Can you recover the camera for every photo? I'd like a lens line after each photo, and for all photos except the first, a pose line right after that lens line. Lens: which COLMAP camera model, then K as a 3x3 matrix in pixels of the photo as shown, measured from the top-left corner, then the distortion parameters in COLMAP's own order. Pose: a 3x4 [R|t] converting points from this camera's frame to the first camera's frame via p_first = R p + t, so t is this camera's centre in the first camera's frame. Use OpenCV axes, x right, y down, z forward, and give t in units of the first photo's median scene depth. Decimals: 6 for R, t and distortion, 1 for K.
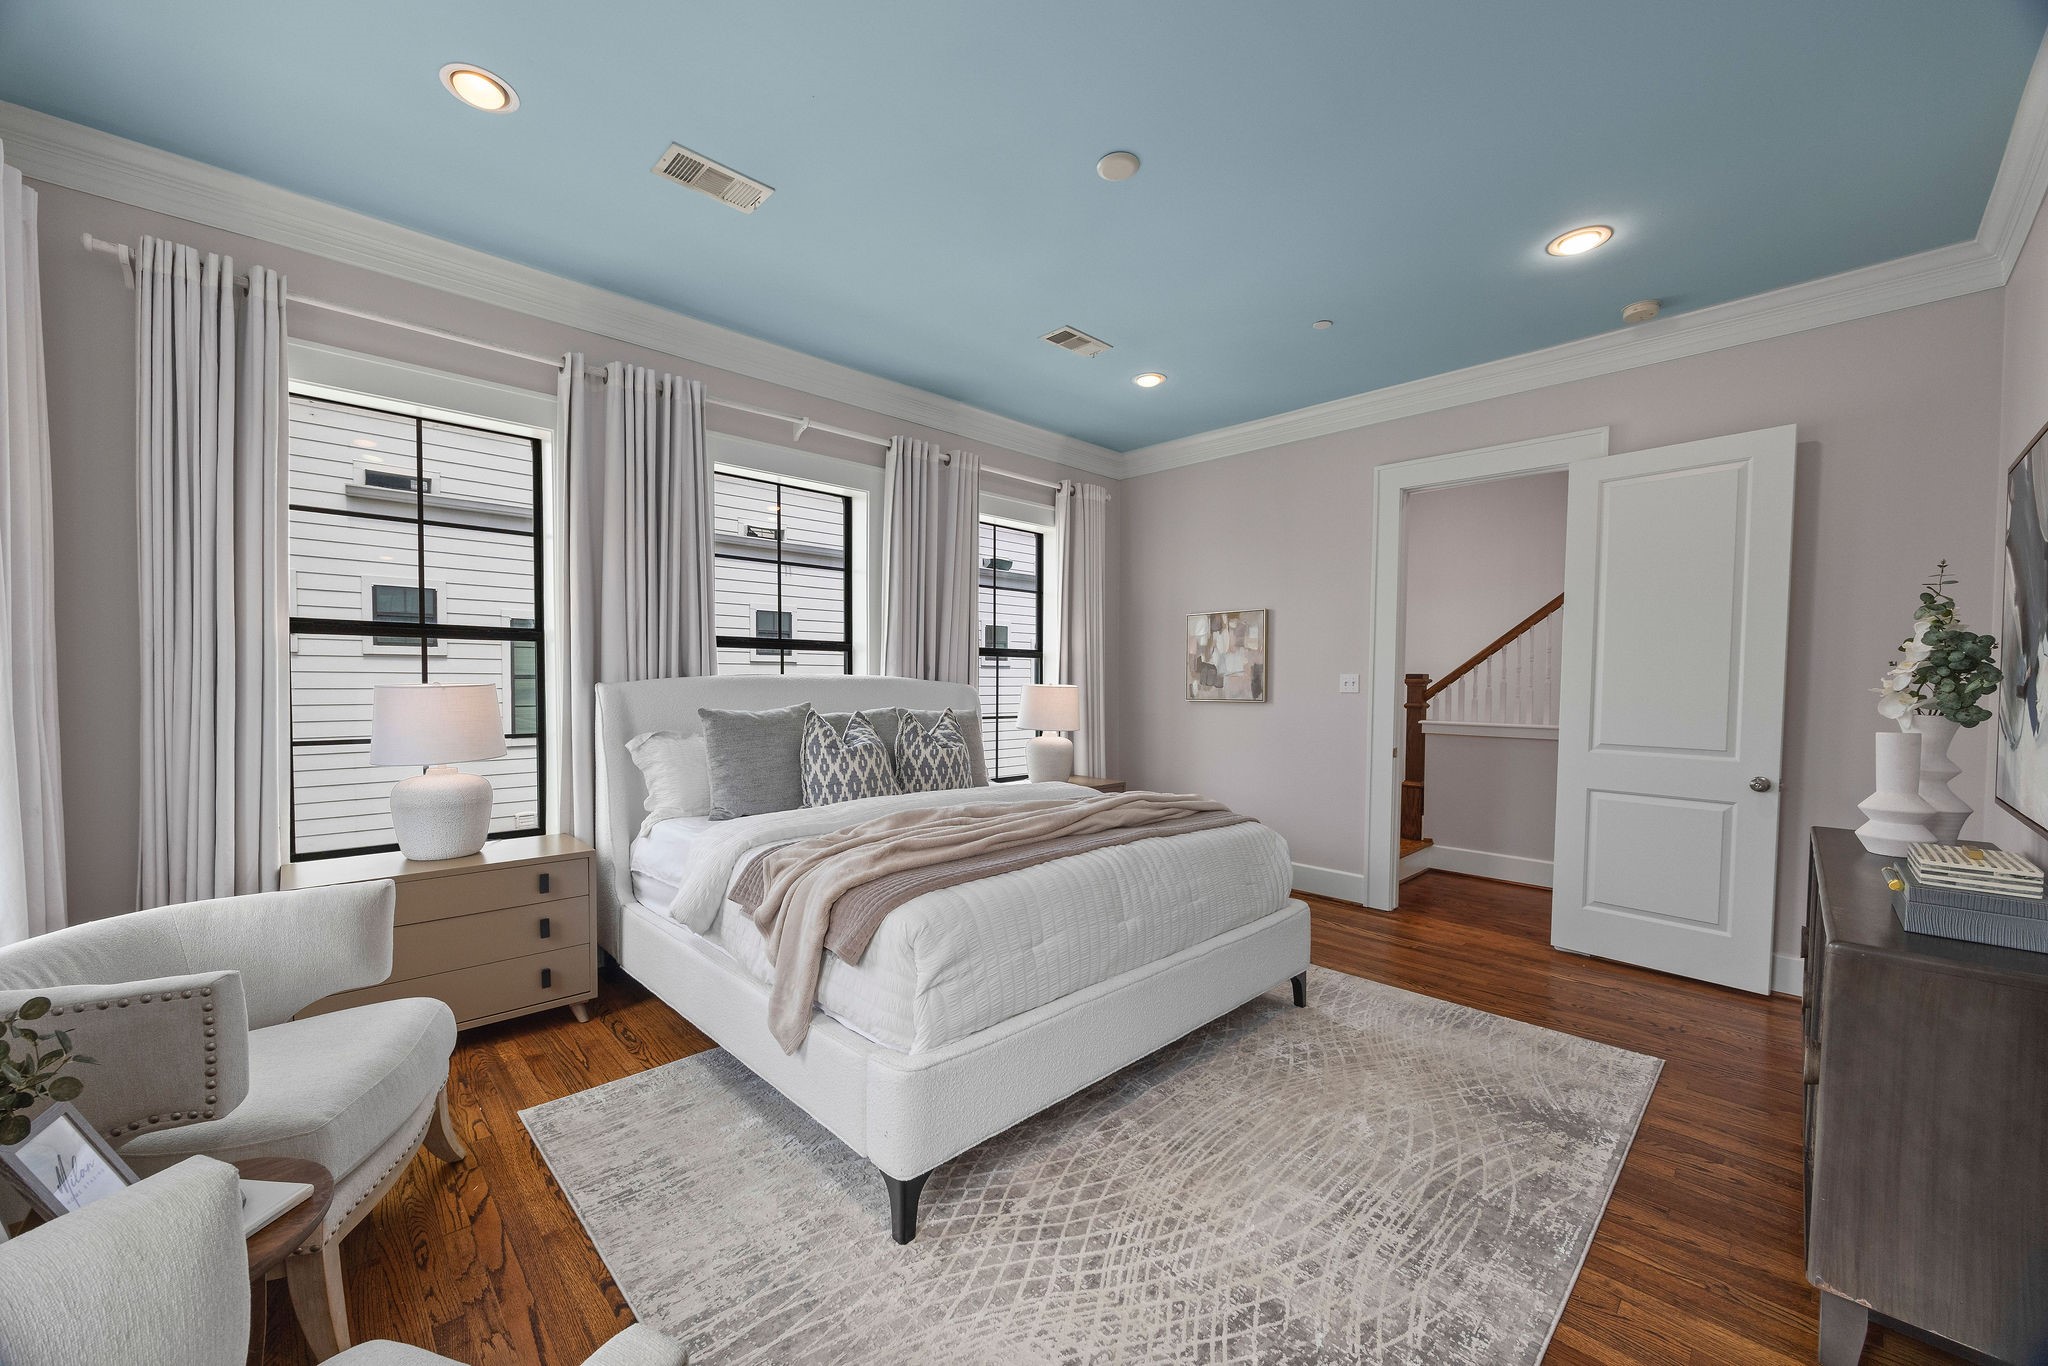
lens RADIAL K [[787.2, 0, 1014.1], [0, 787.2, 689.6], [0, 0, 1]] dist [-0.000216, 0.000043]
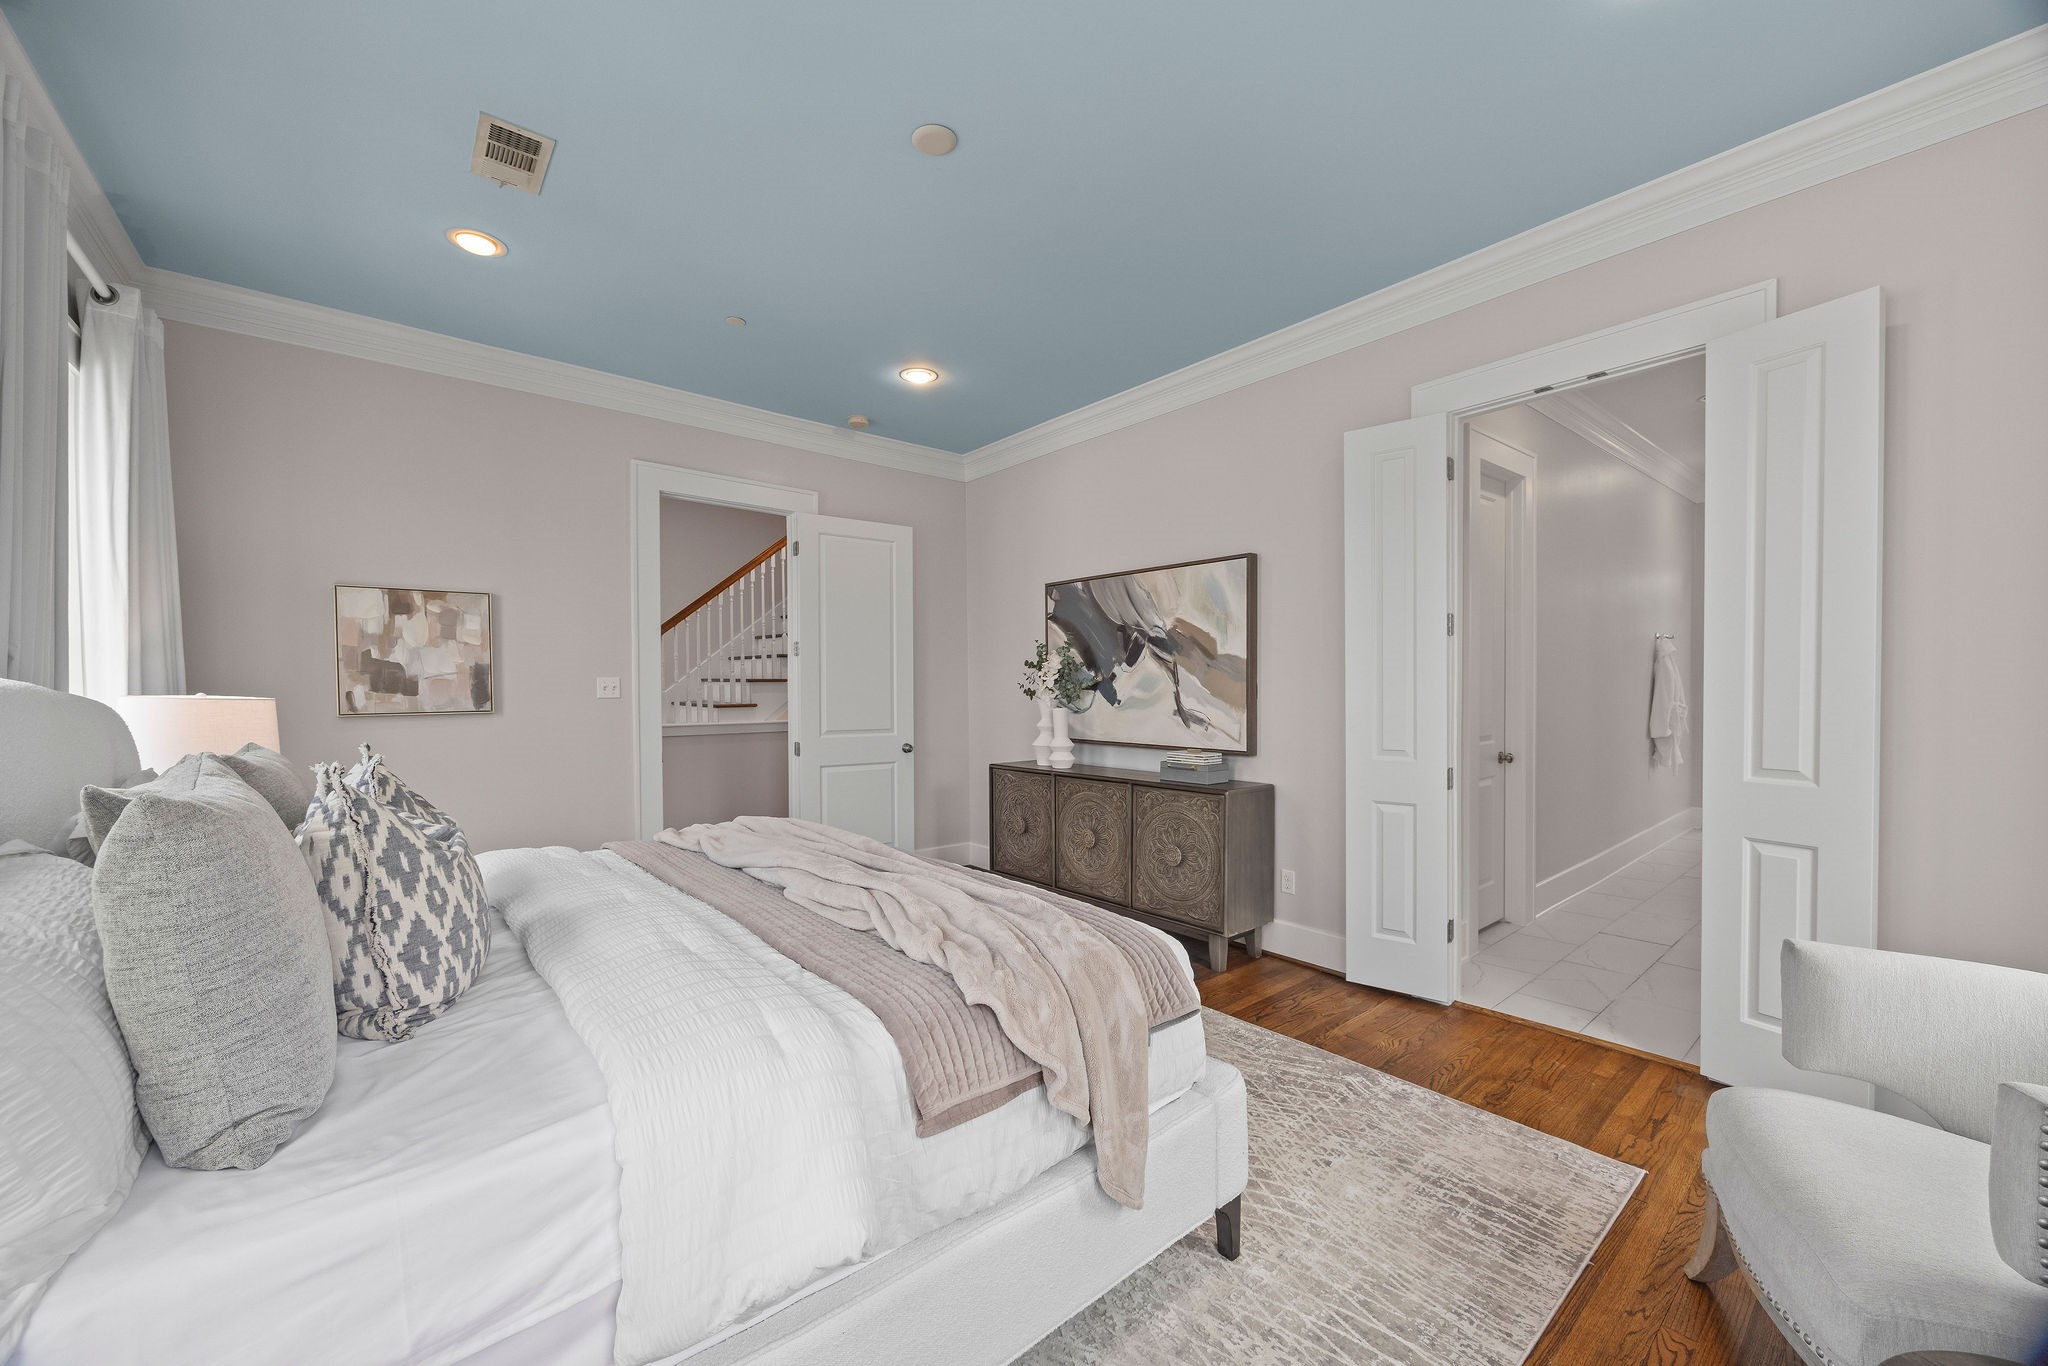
lens RADIAL K [[787.2, 0, 1009.0], [0, 787.2, 690.9], [0, 0, 1]] dist [-0.000216, 0.000043]
pose [[0.076828, -0.016452, 0.996909, -0.405076], [0.011025, 0.999817, 0.015650, -0.012111], [-0.996983, 0.009789, 0.076995, 0.424216]]
